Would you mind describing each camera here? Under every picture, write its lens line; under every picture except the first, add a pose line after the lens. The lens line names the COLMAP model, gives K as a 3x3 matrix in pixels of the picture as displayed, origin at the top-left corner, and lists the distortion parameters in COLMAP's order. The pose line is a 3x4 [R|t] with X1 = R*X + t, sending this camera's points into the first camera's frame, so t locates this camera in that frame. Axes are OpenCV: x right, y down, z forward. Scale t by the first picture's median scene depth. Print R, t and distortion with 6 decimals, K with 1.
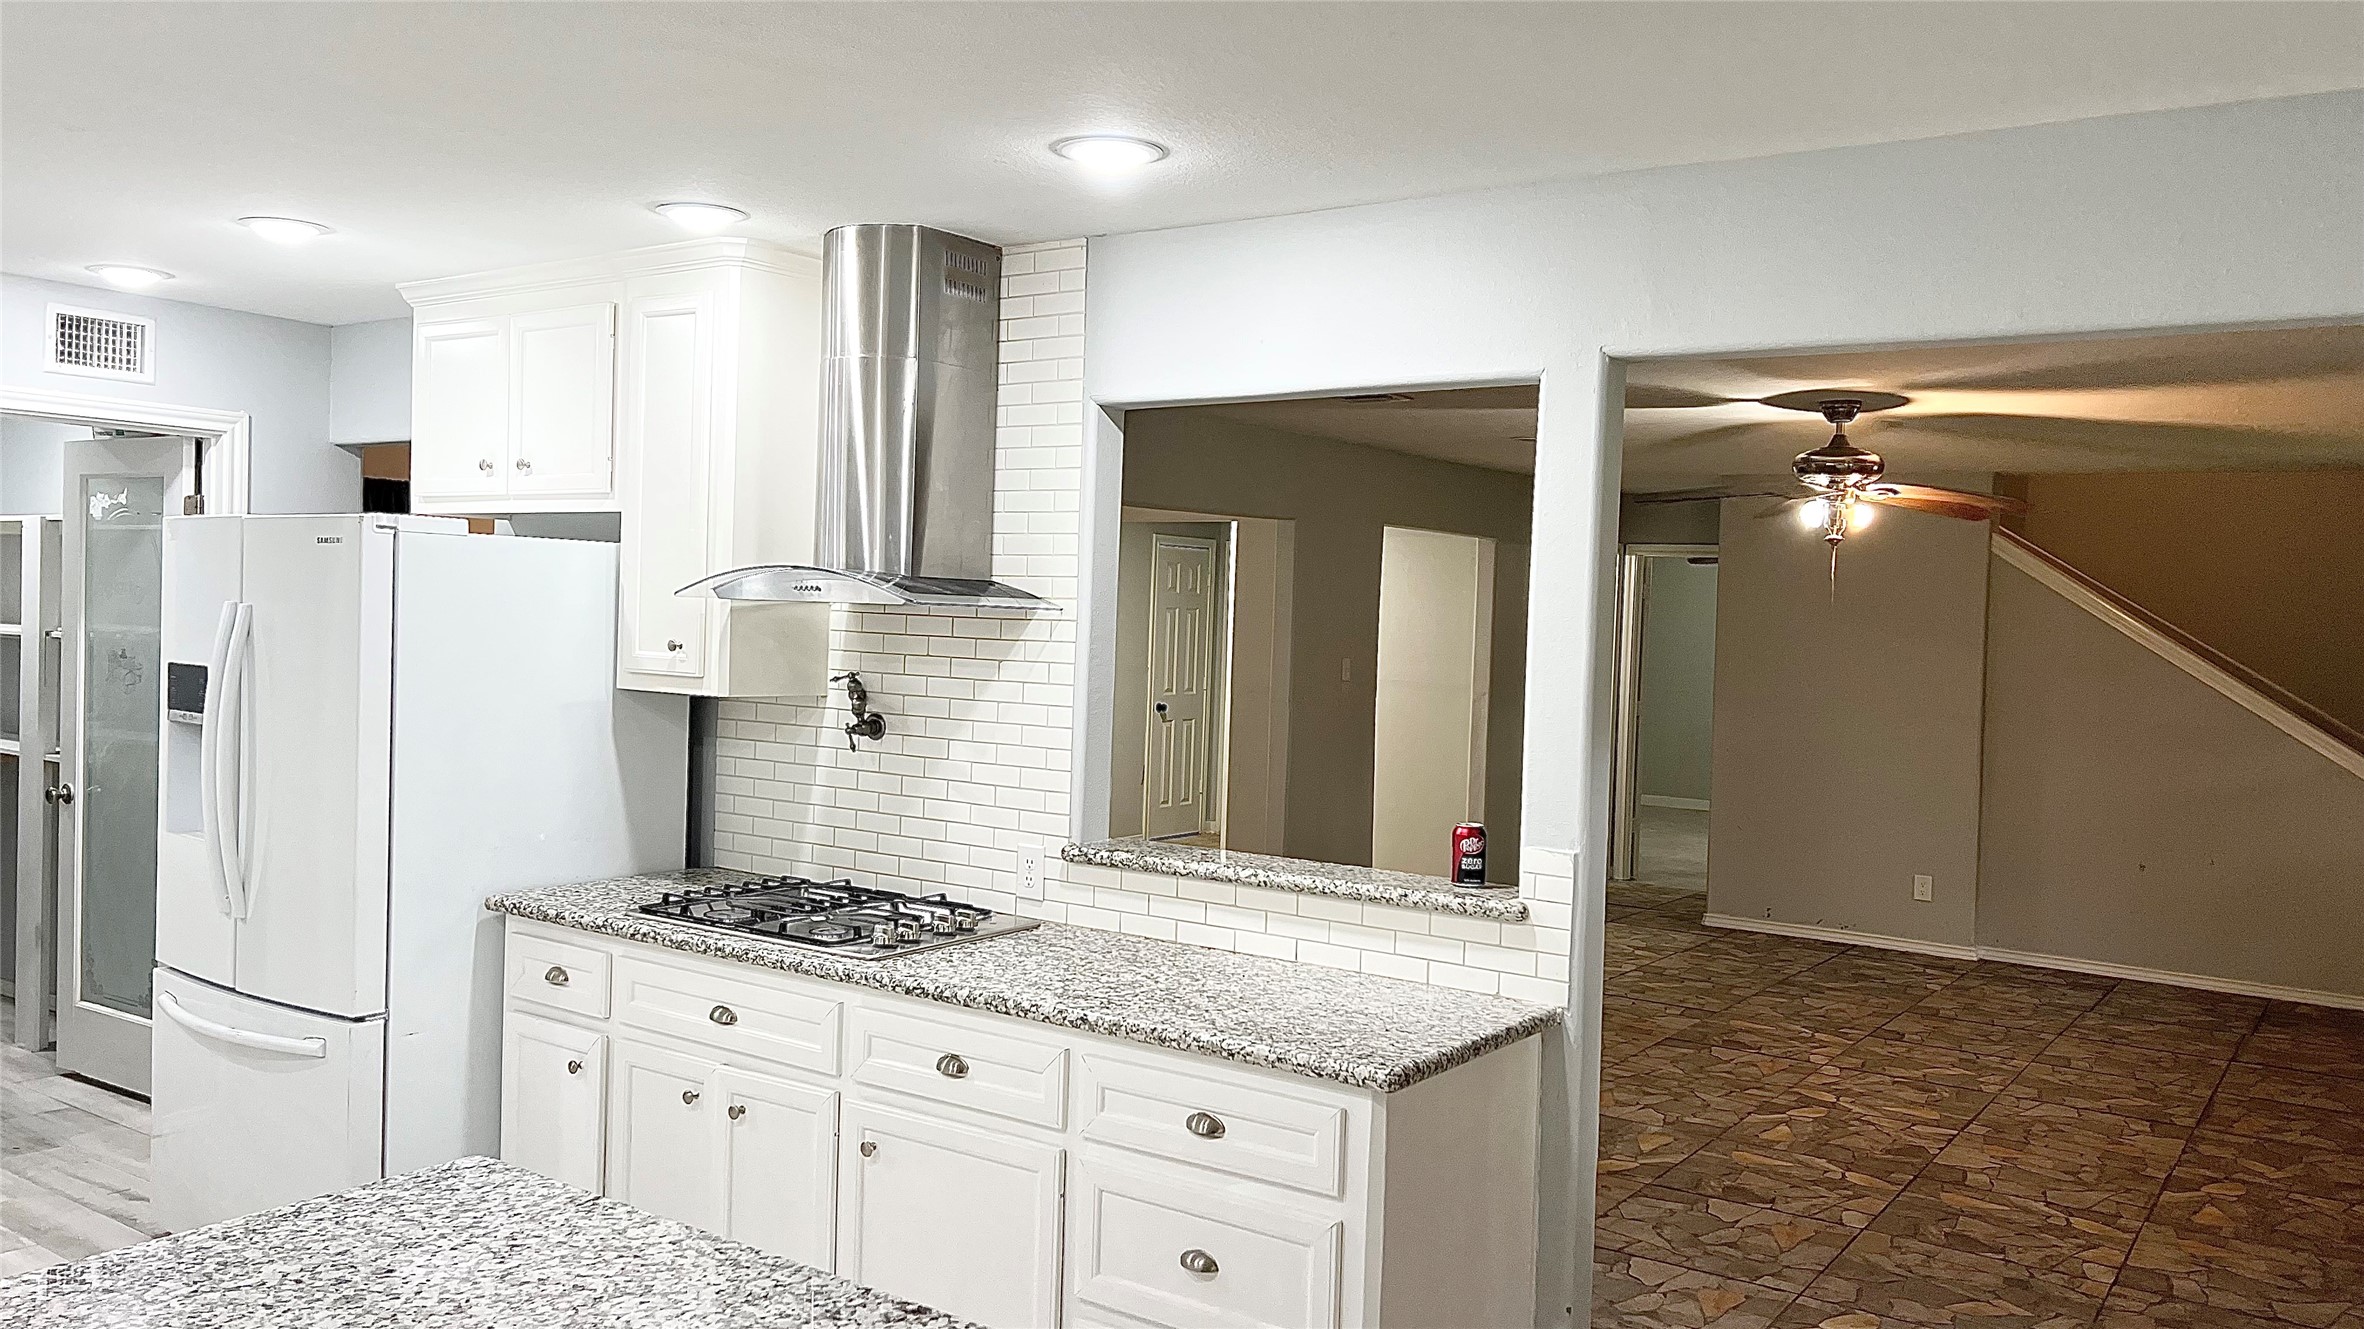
lens RADIAL K [[1789.0, 0, 1180.8], [0, 1789.0, 667.9], [0, 0, 1]] dist [-0.000141, 0.000014]
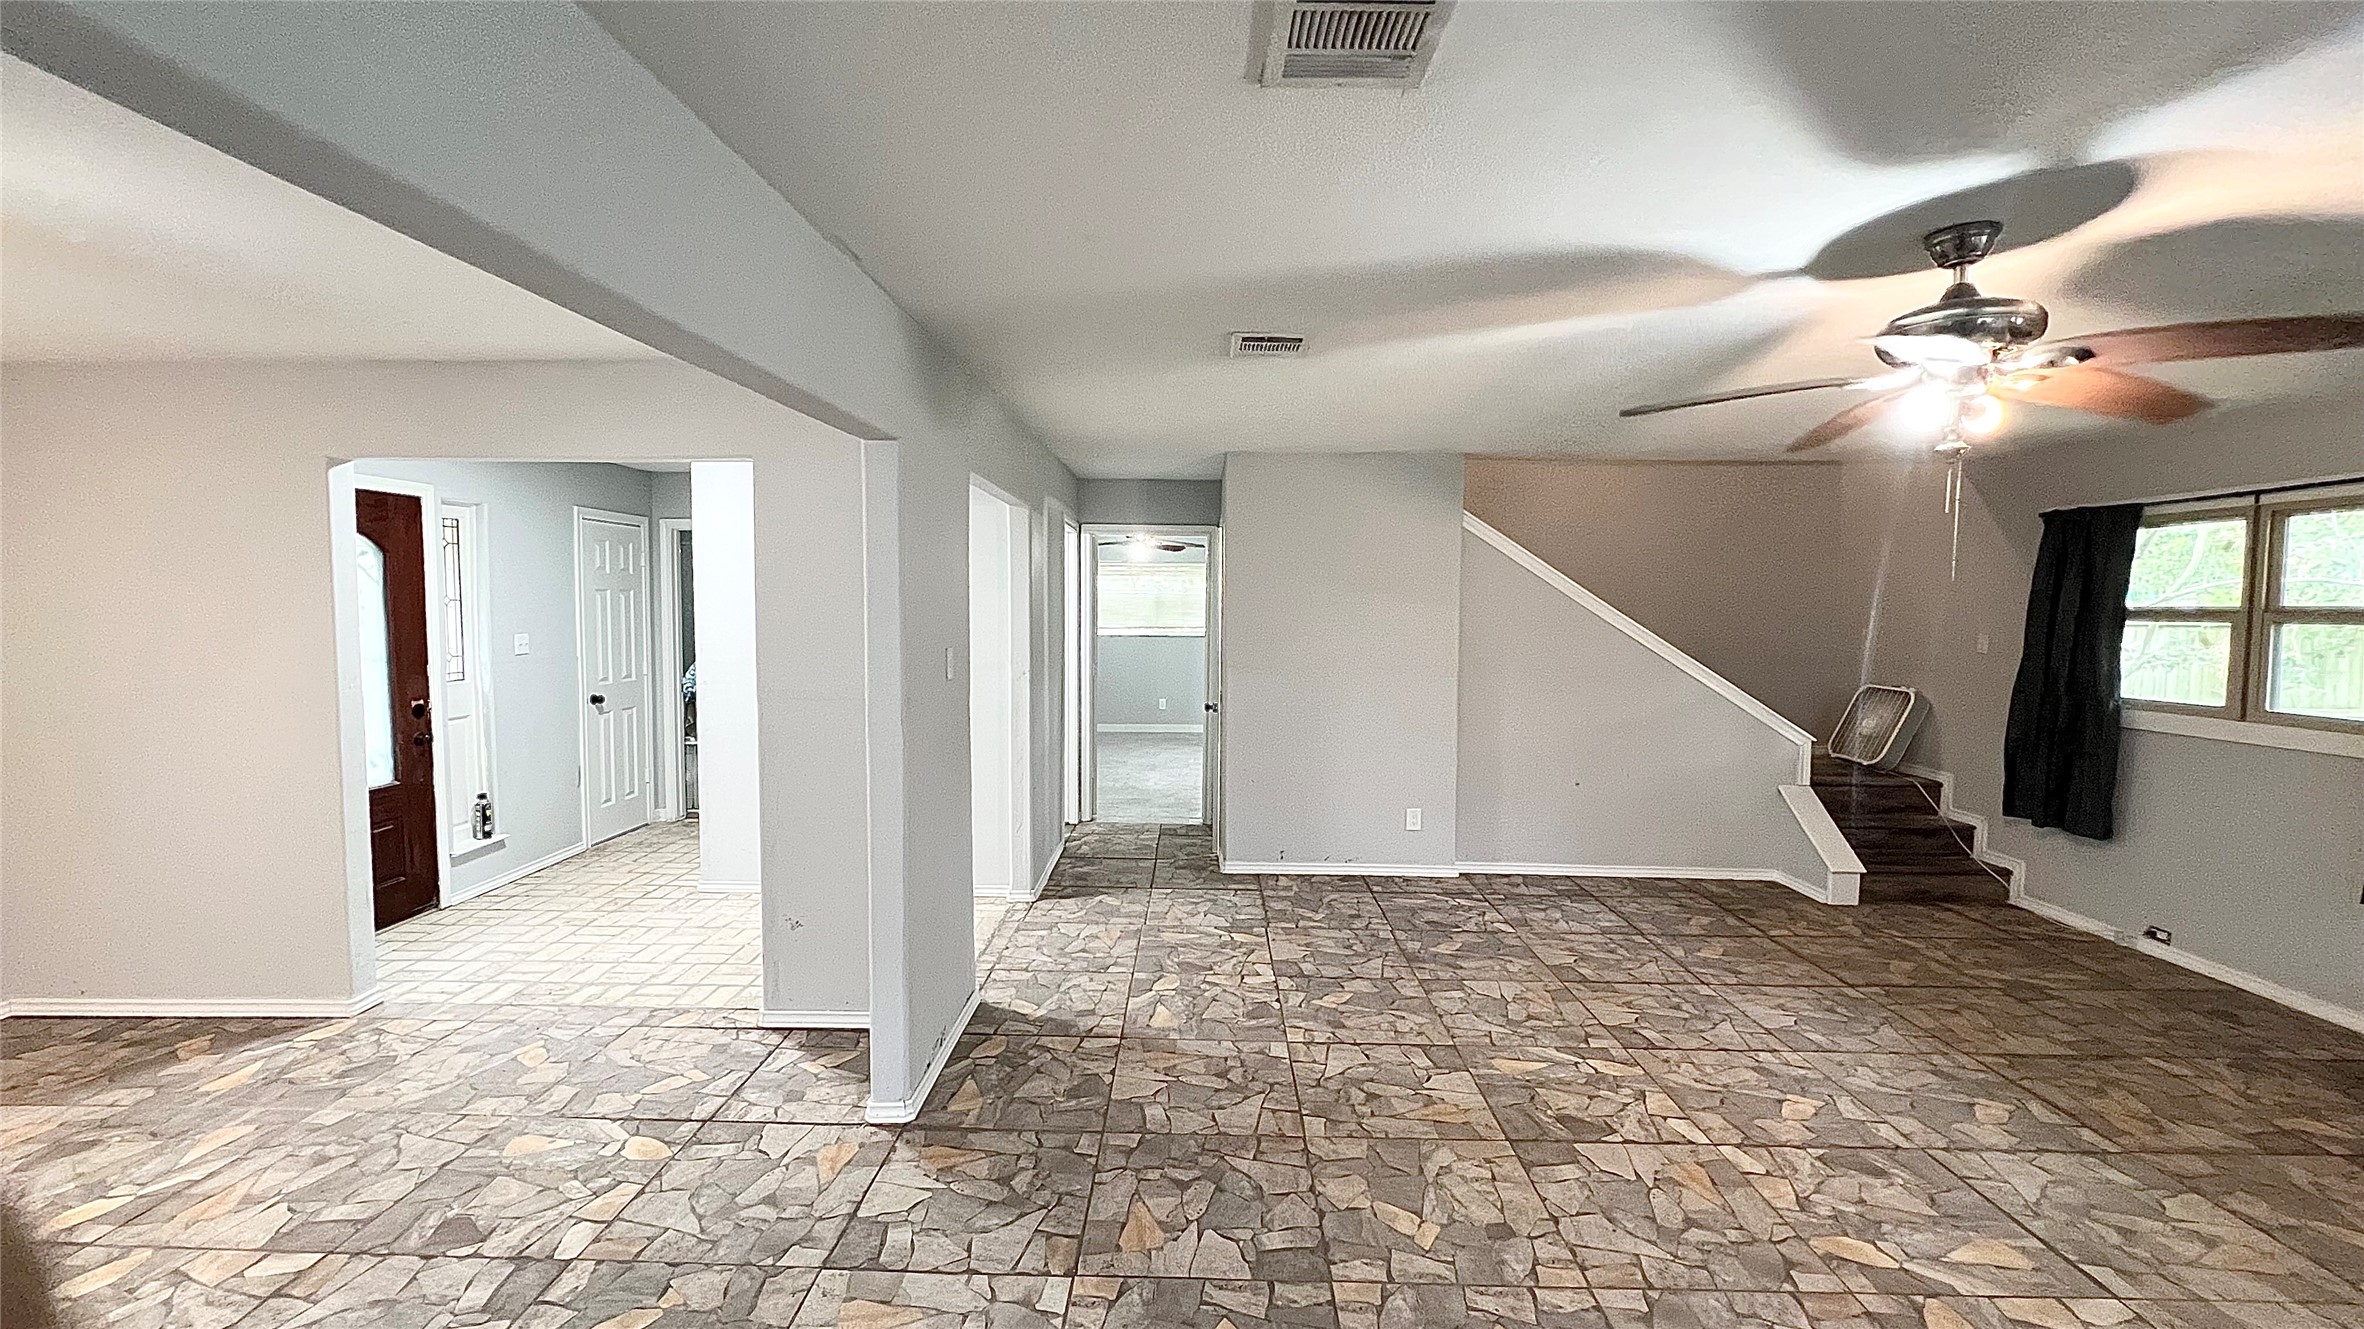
lens RADIAL K [[943.5, 0, 1201.2], [0, 943.5, 655.2], [0, 0, 1]] dist [-0.002168, 0.000044]
pose [[0.822950, -0.062426, 0.564674, -0.026892], [0.036784, 0.997714, 0.056691, -0.016279], [-0.566922, -0.025883, 0.823365, 0.430713]]
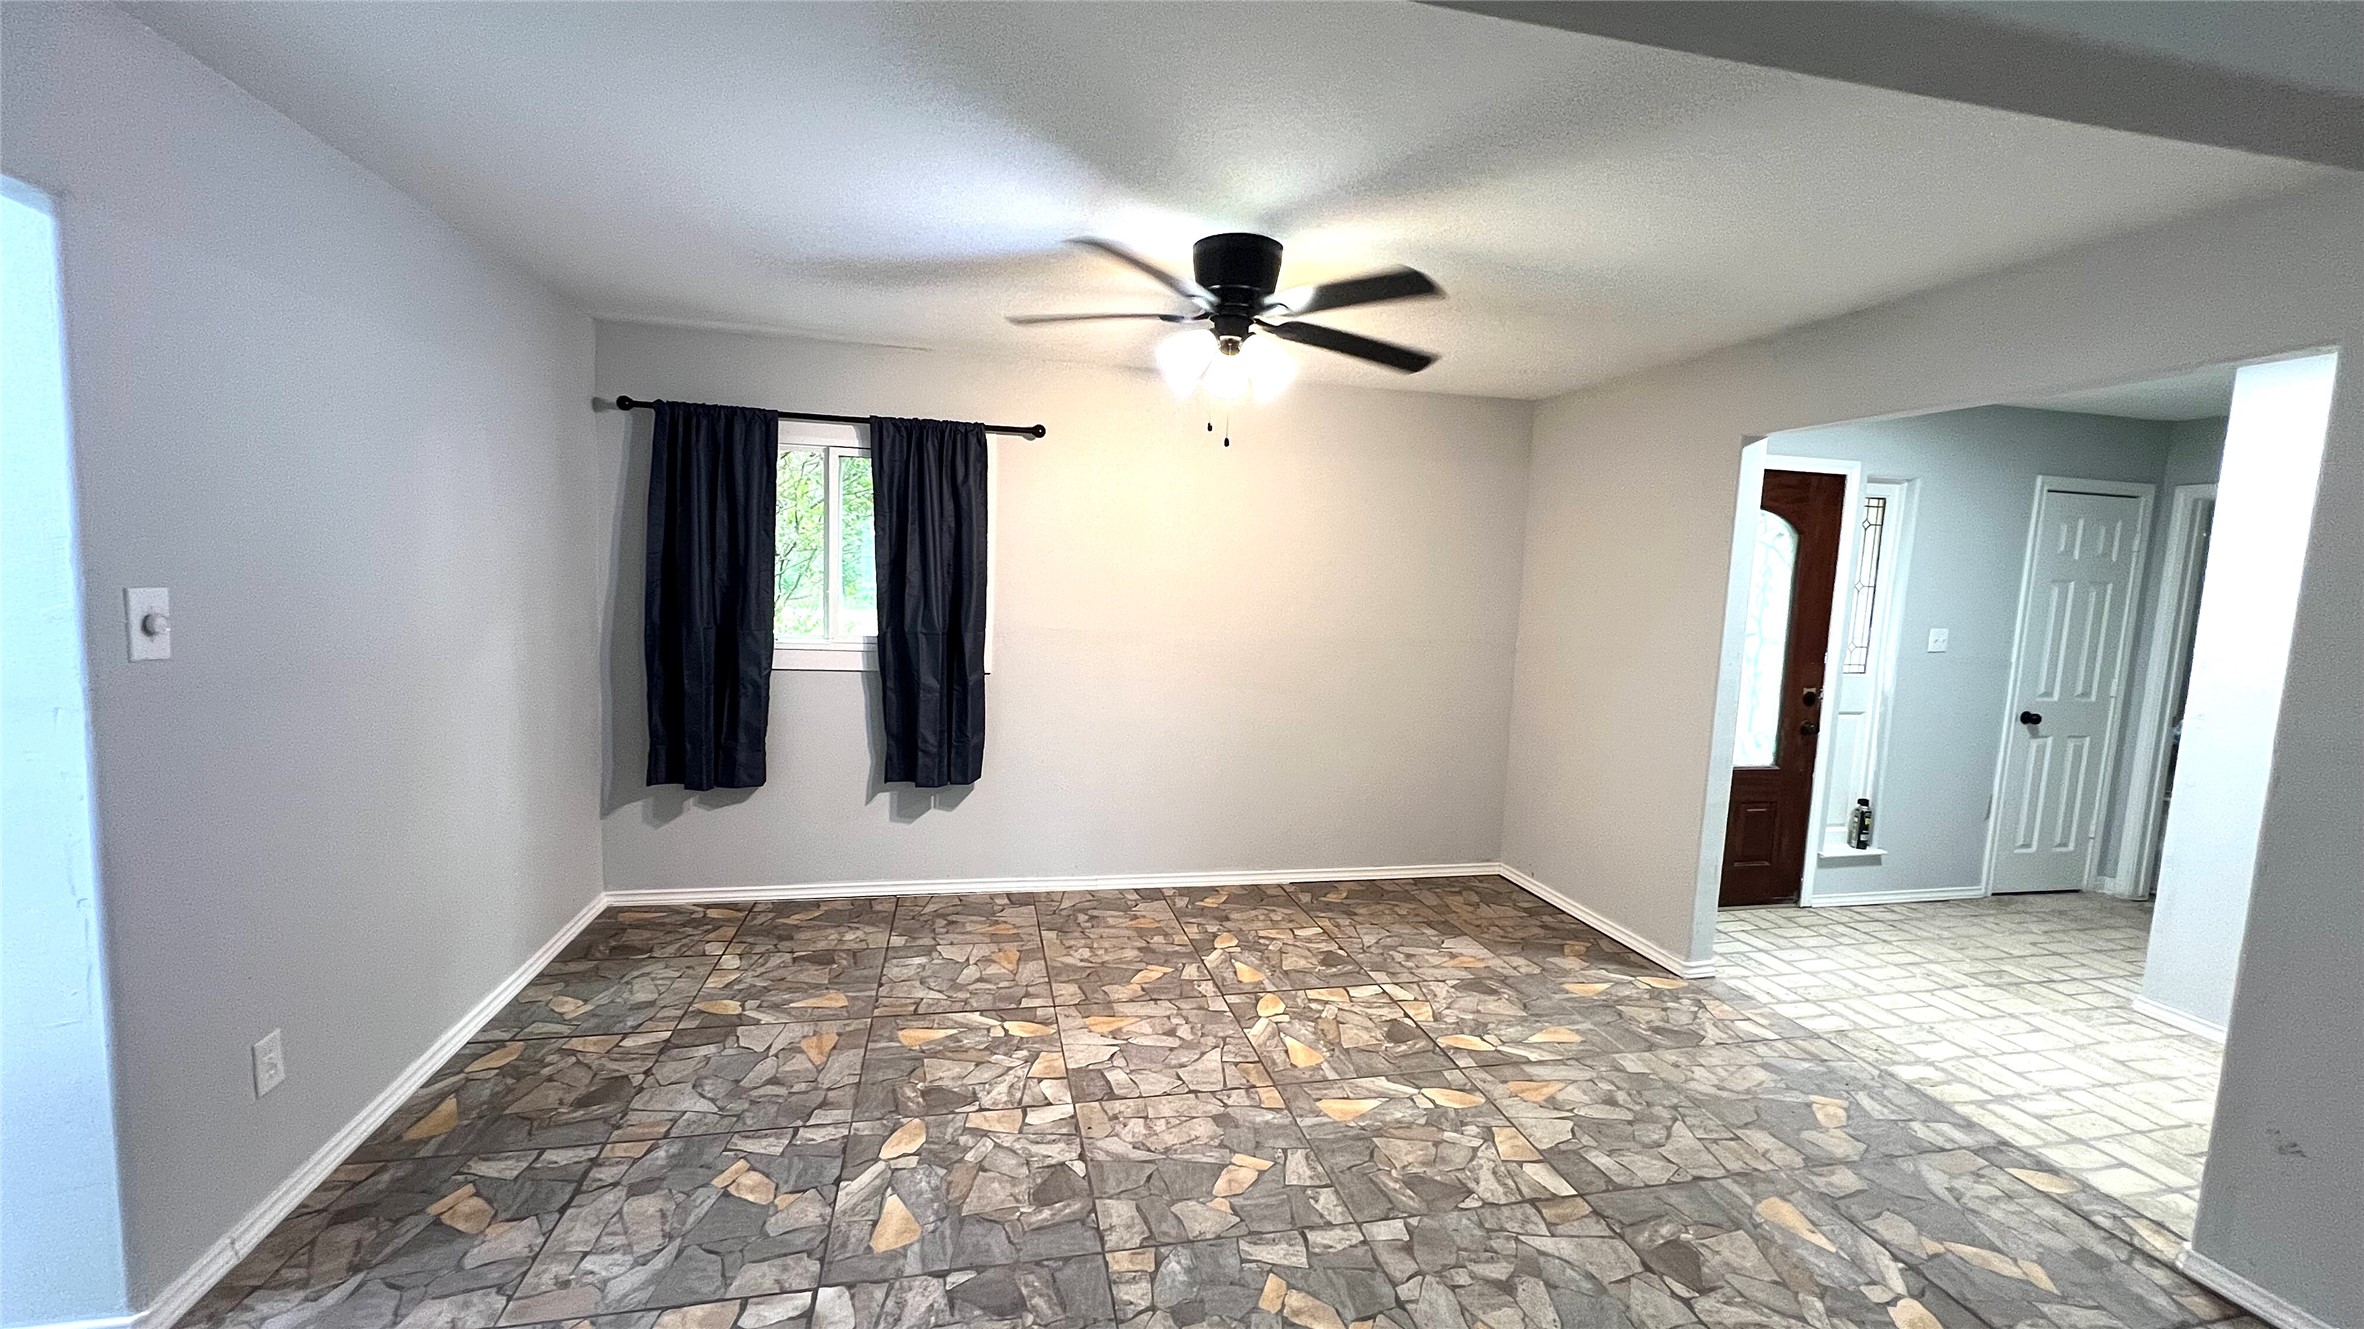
lens RADIAL K [[943.5, 0, 1176.3], [0, 943.5, 668.0], [0, 0, 1]] dist [-0.002168, 0.000044]
pose [[0.733887, 0.063801, -0.676268, -0.008020], [-0.030551, 0.997672, 0.060969, -0.011098], [0.678584, -0.024084, 0.734128, 0.483560]]
